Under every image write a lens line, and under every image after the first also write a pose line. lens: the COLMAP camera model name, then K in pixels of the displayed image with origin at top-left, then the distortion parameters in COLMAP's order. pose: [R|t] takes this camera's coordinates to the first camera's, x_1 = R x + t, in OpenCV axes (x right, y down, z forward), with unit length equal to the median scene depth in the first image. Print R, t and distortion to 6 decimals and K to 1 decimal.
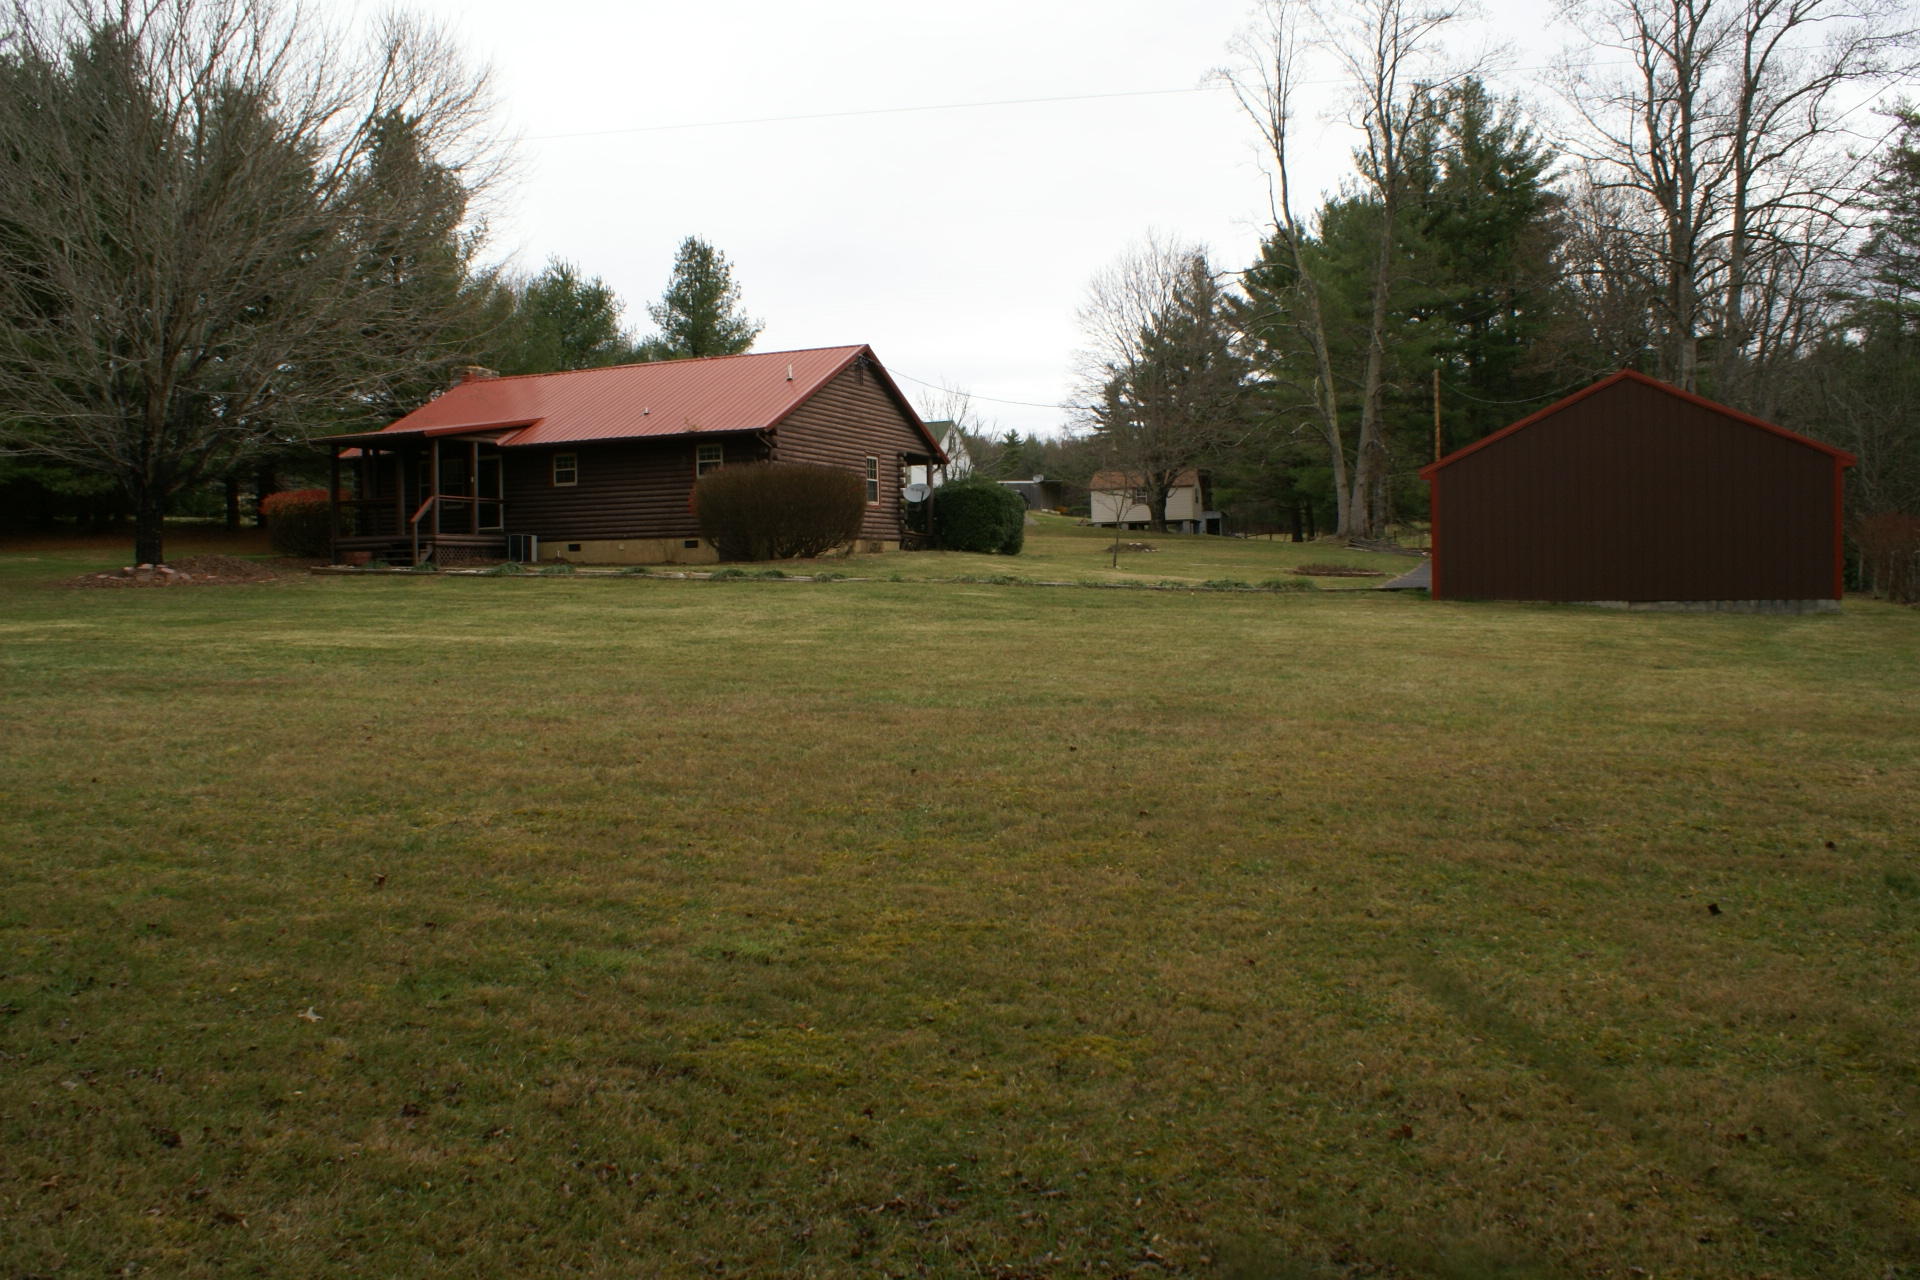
lens RADIAL K [[1512.6, 0, 951.2], [0, 1512.6, 635.0], [0, 0, 1]] dist [-0.140991, 0.101372]
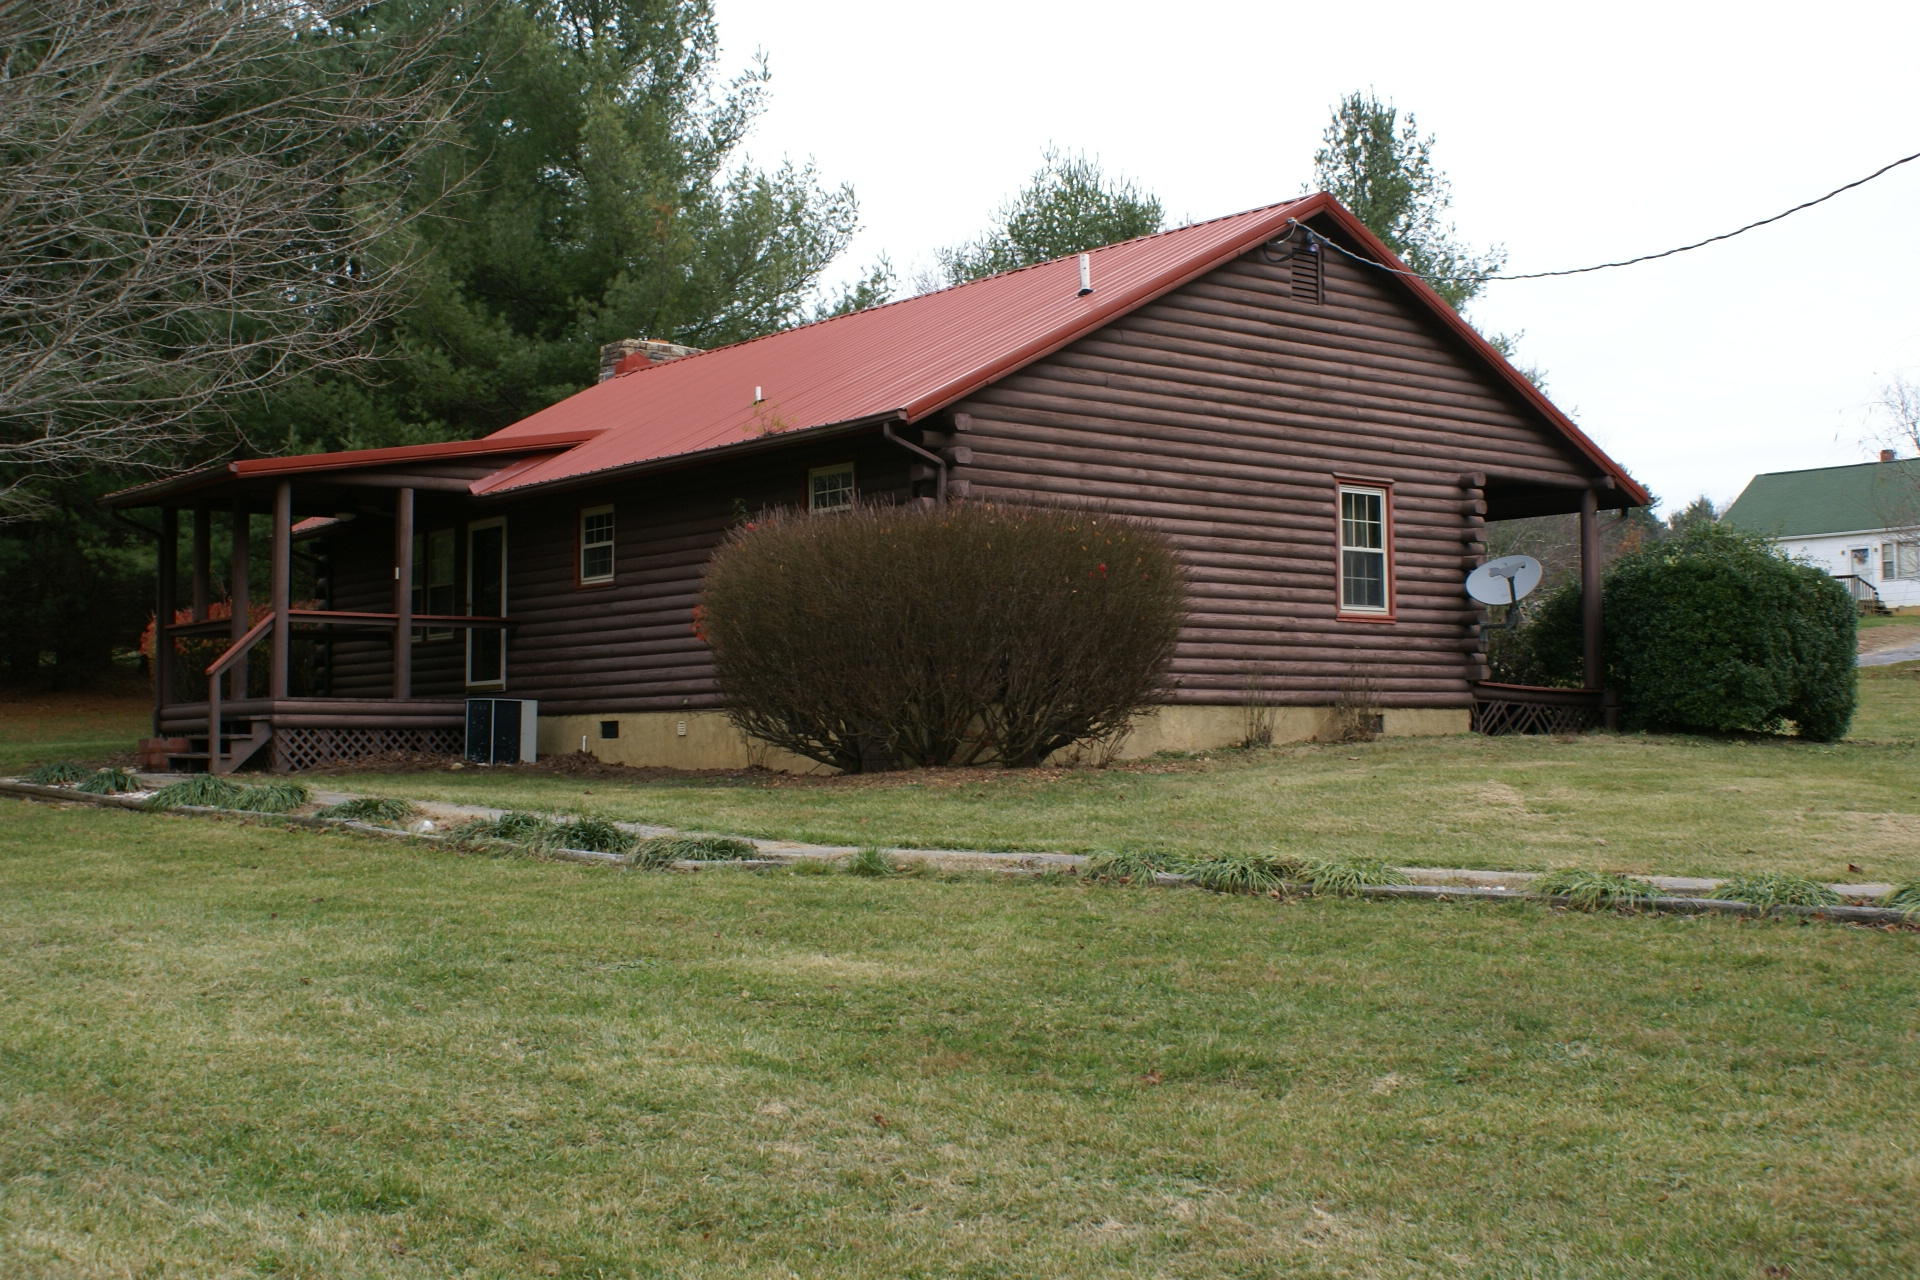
lens RADIAL K [[2380.5, 0, 967.2], [0, 2380.5, 638.9], [0, 0, 1]] dist [-0.072665, 0.000000]
pose [[0.886574, -0.016934, -0.462277, 0.145625], [-0.020640, 0.996886, -0.076103, -0.035034], [0.462127, 0.077013, 0.883464, 0.457960]]
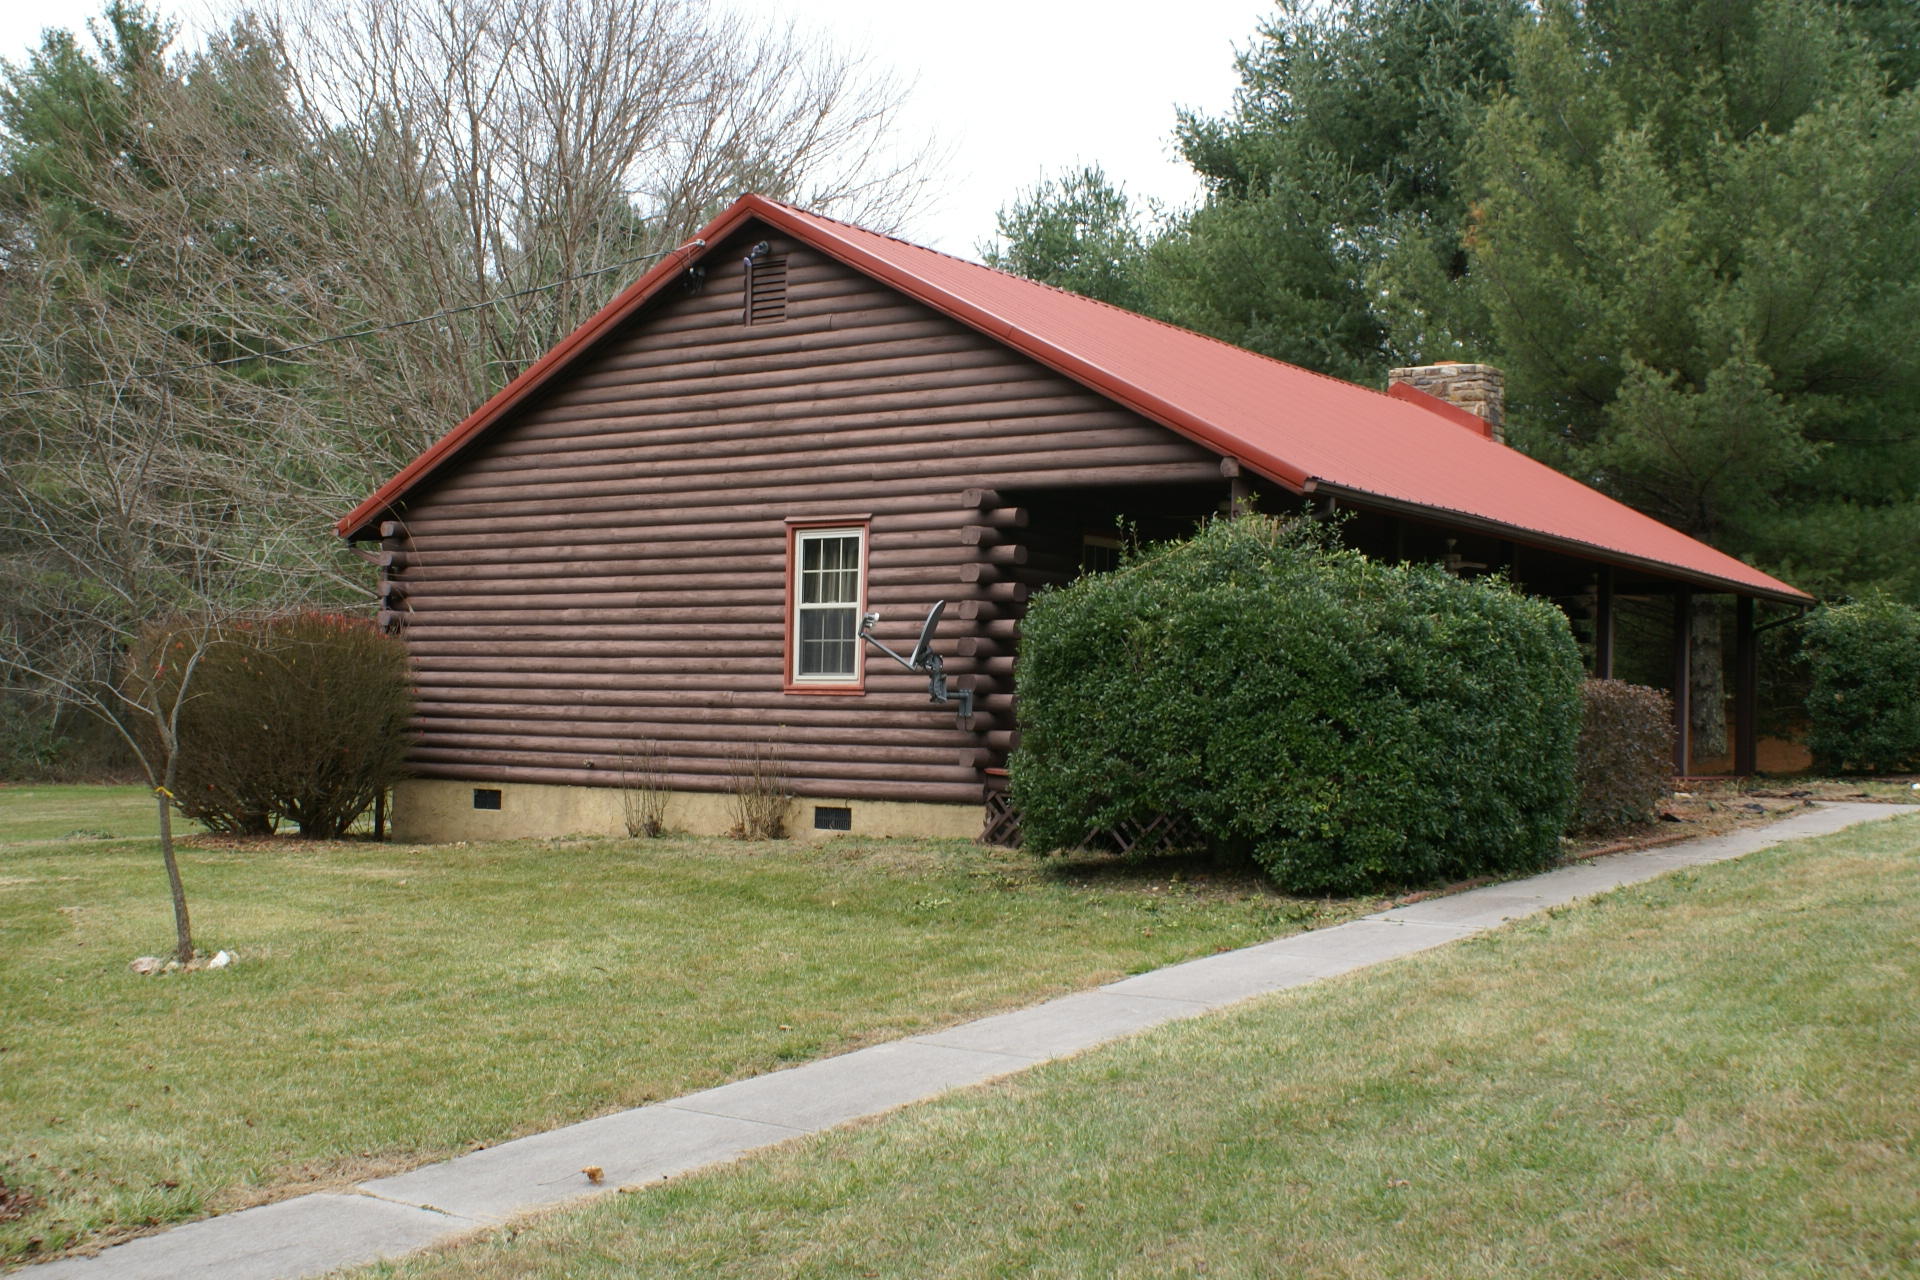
lens RADIAL K [[2207.7, 0, 958.1], [0, 2207.7, 645.8], [0, 0, 1]] dist [-0.070876, 0.000000]
pose [[-0.206178, -0.026320, -0.978160, 0.417265], [-0.051158, 0.998561, -0.016086, -0.094806], [0.977176, 0.046724, -0.207228, 1.202207]]
